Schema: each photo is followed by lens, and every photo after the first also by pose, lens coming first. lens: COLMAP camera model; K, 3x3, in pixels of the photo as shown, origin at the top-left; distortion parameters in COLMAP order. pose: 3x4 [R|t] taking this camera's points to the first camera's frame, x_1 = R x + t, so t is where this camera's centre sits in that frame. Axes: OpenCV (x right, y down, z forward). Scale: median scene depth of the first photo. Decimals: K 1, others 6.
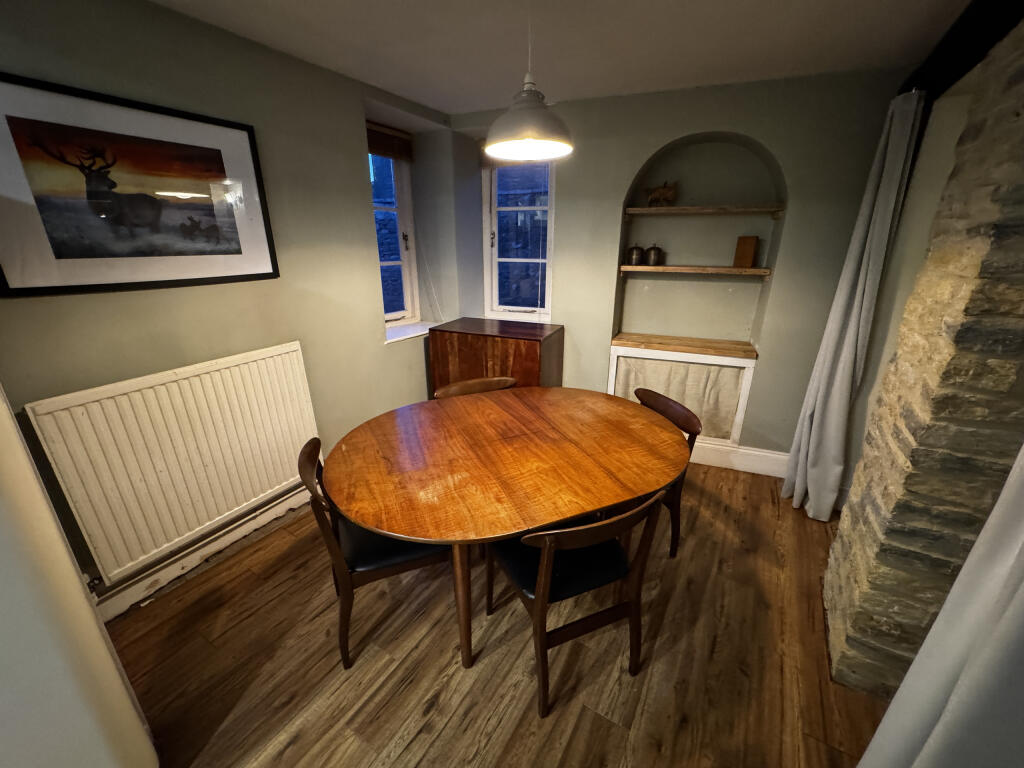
lens RADIAL K [[404.8, 0, 511.8], [0, 404.8, 388.1], [0, 0, 1]] dist [-0.002138, 0.000943]
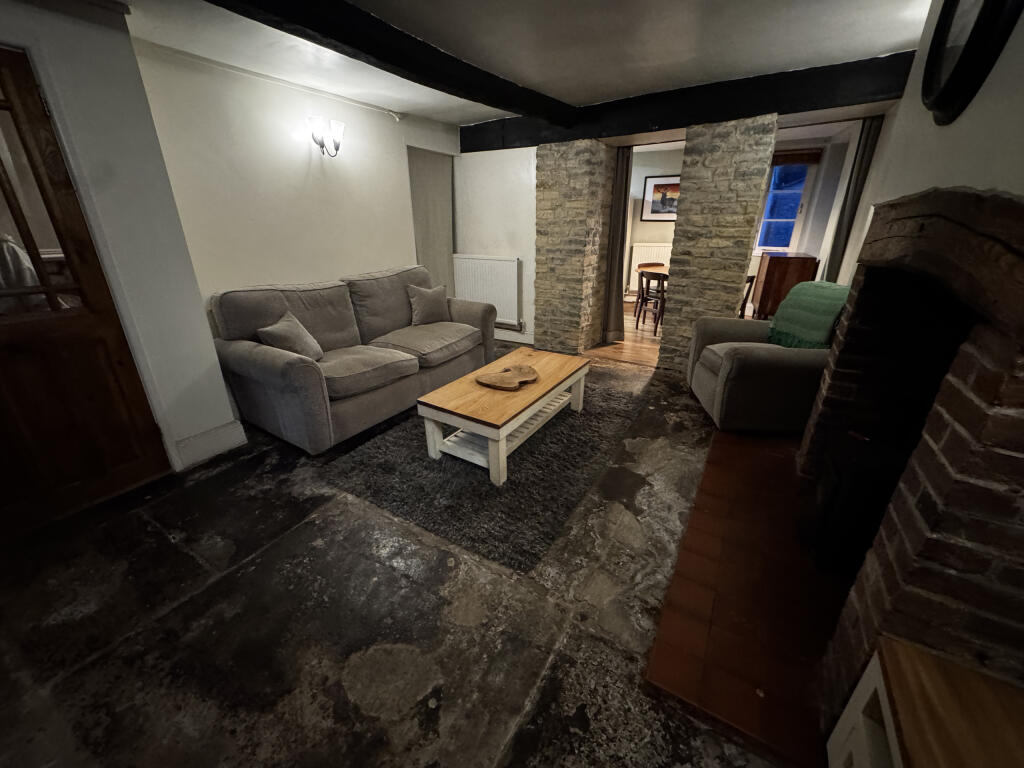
lens RADIAL K [[404.8, 0, 509.3], [0, 404.8, 381.0], [0, 0, 1]] dist [-0.002138, 0.000943]
pose [[0.005555, 0.371597, -0.928377, 3.481305], [-0.338213, 0.874378, 0.347960, 0.260879], [0.941053, 0.312057, 0.130536, -0.471744]]
